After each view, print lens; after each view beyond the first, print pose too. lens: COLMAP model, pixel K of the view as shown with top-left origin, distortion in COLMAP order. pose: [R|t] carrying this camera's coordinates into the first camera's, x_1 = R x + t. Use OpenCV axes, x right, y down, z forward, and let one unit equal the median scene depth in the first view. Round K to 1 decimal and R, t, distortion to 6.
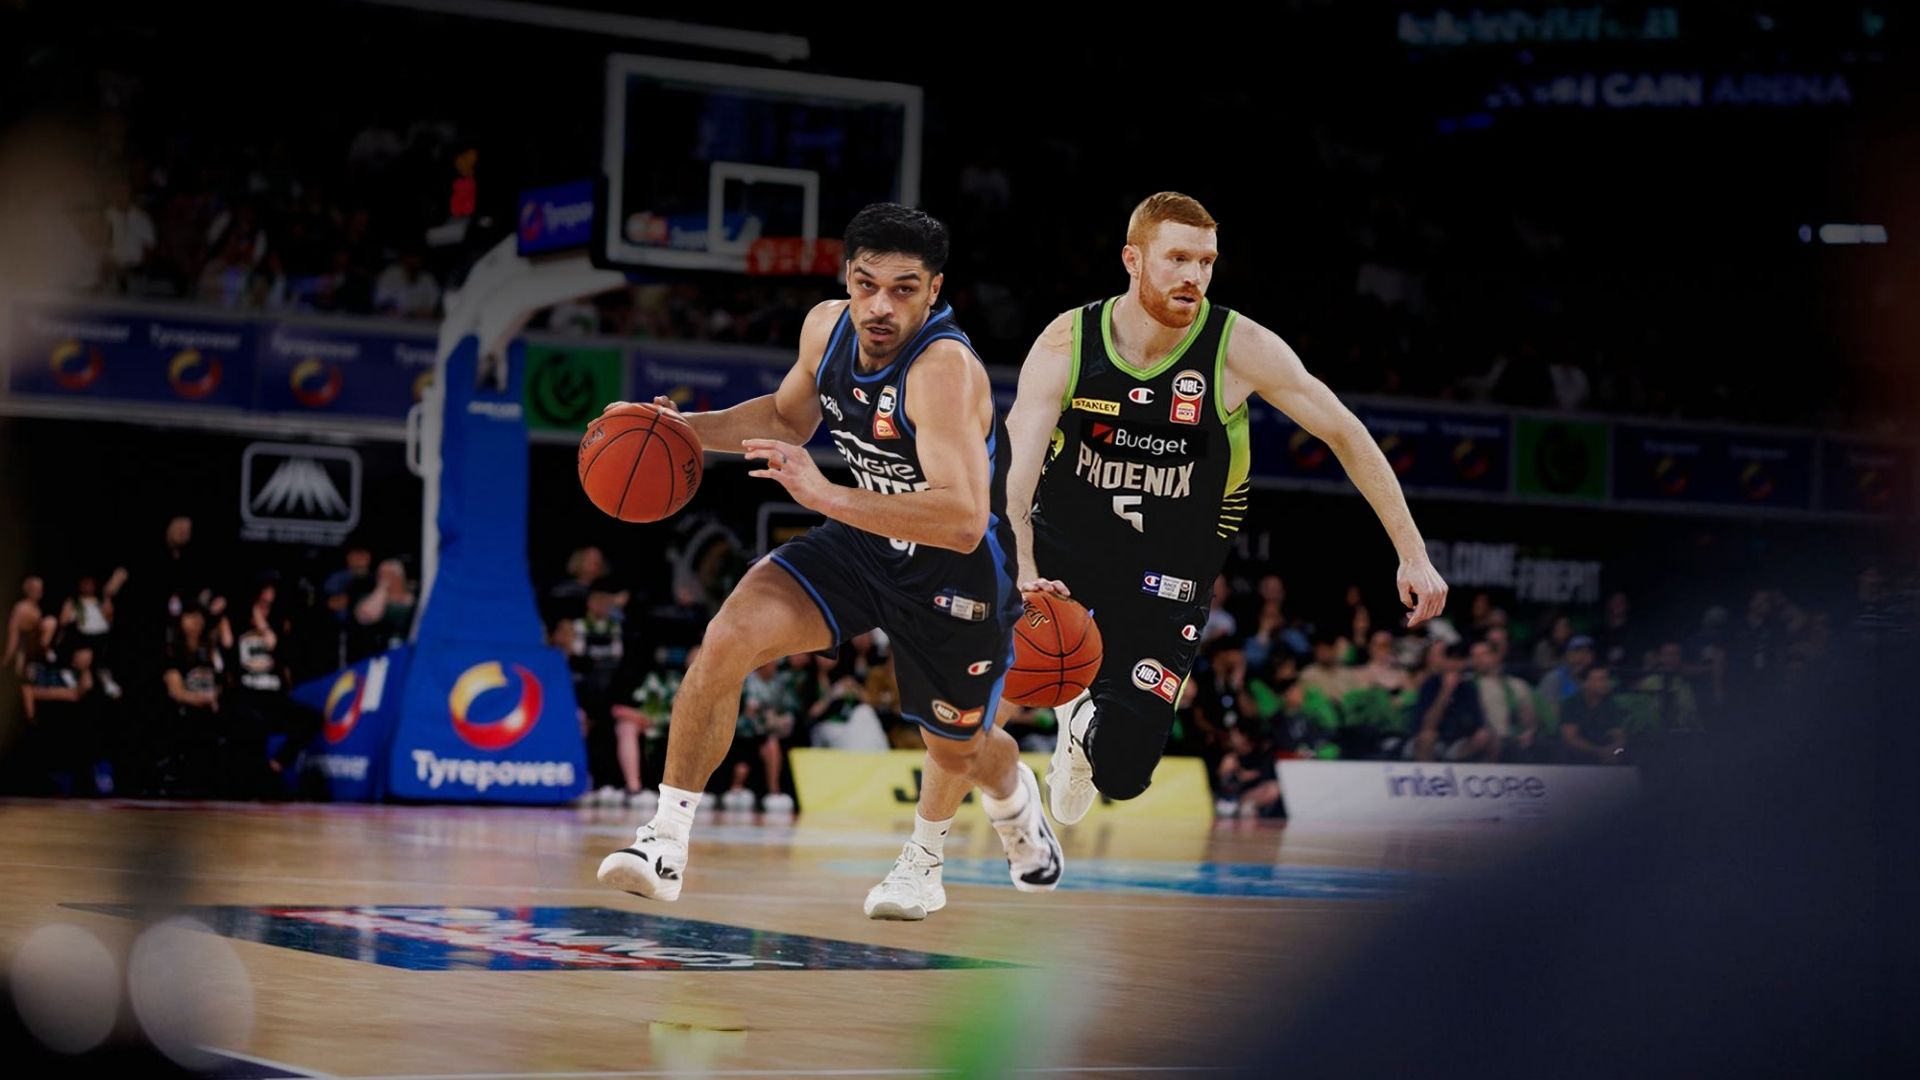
lens RADIAL K [[5655.1, 0, 960.0], [0, 5655.1, 540.0], [0, 0, 1]] dist [-0.038910, 0.228969]
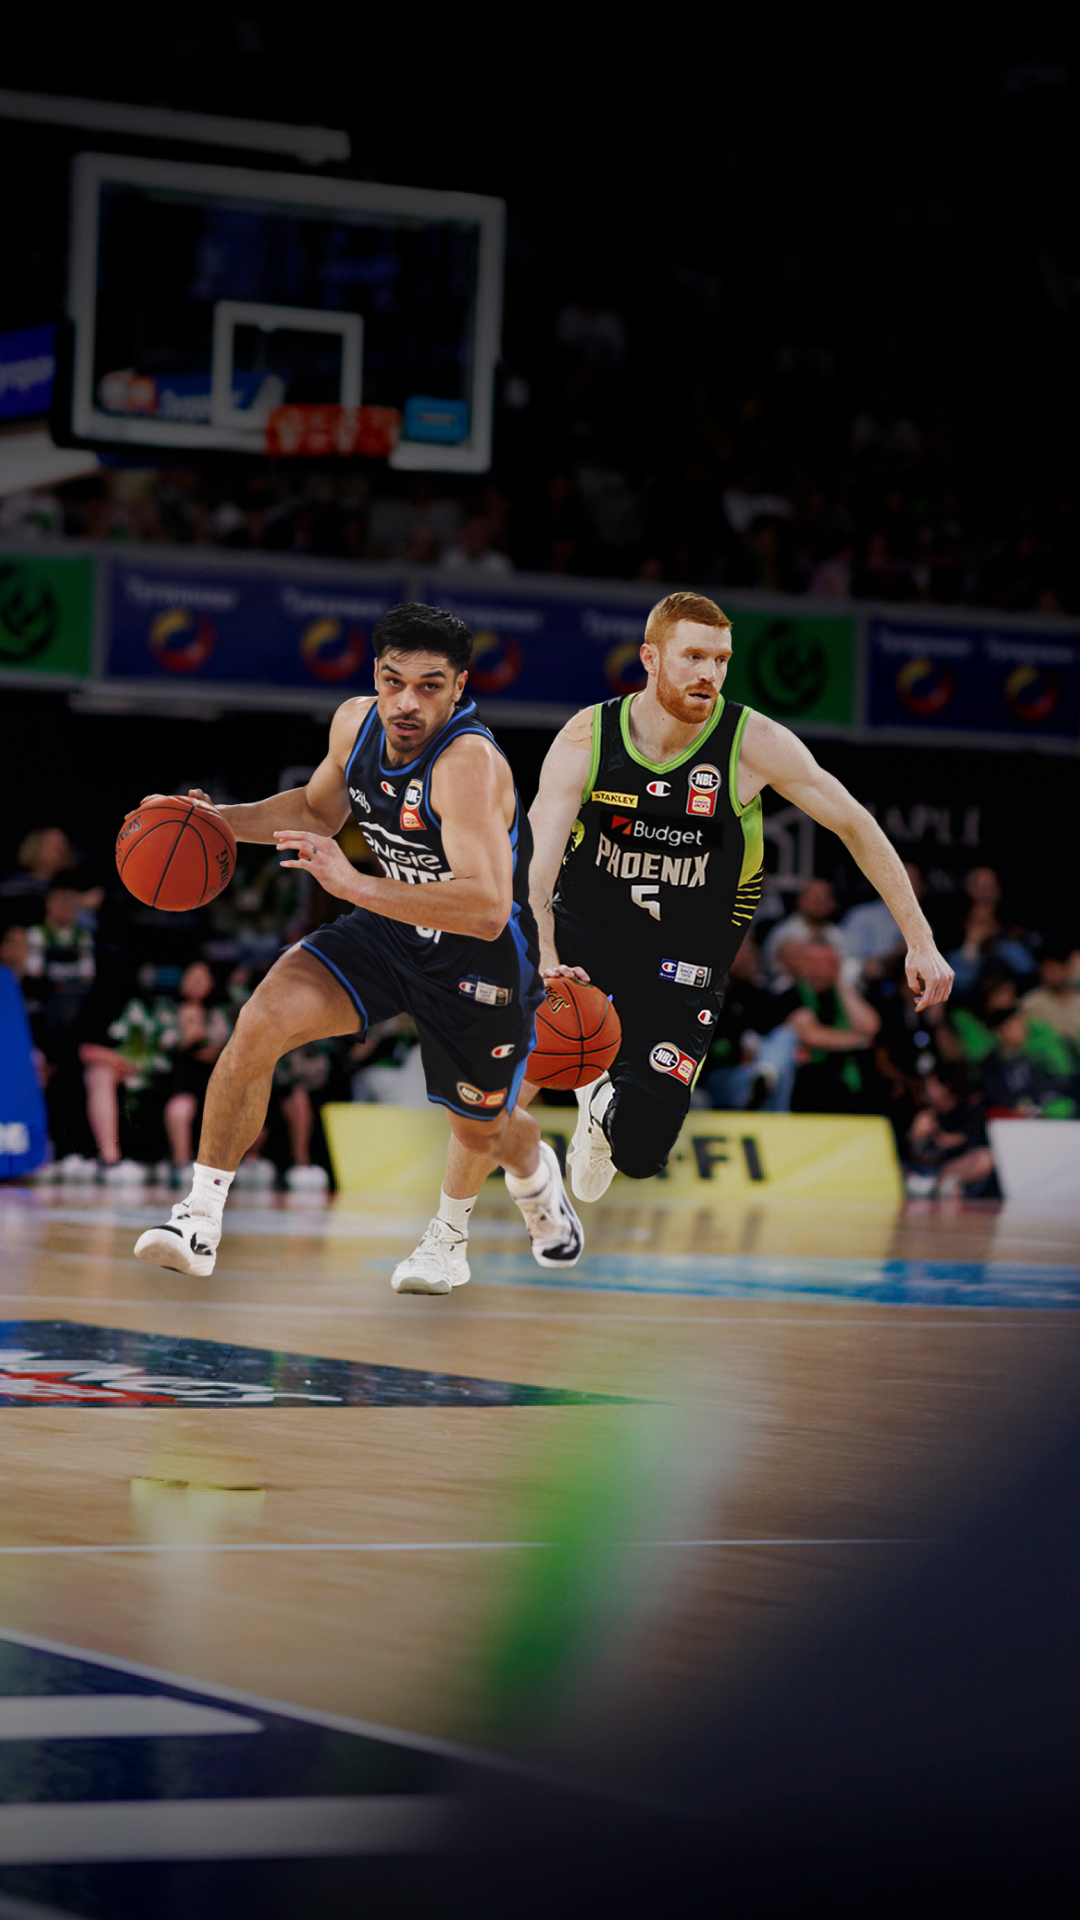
lens RADIAL K [[5655.1, 0, 540.0], [0, 5655.1, 960.0], [0, 0, 1]] dist [-0.038910, 0.228969]
pose [[0.999971, 0.000273, 0.007647, -0.007665], [-0.000318, 0.999982, 0.005949, 0.013934], [-0.007645, -0.005952, 0.999953, 0.268892]]
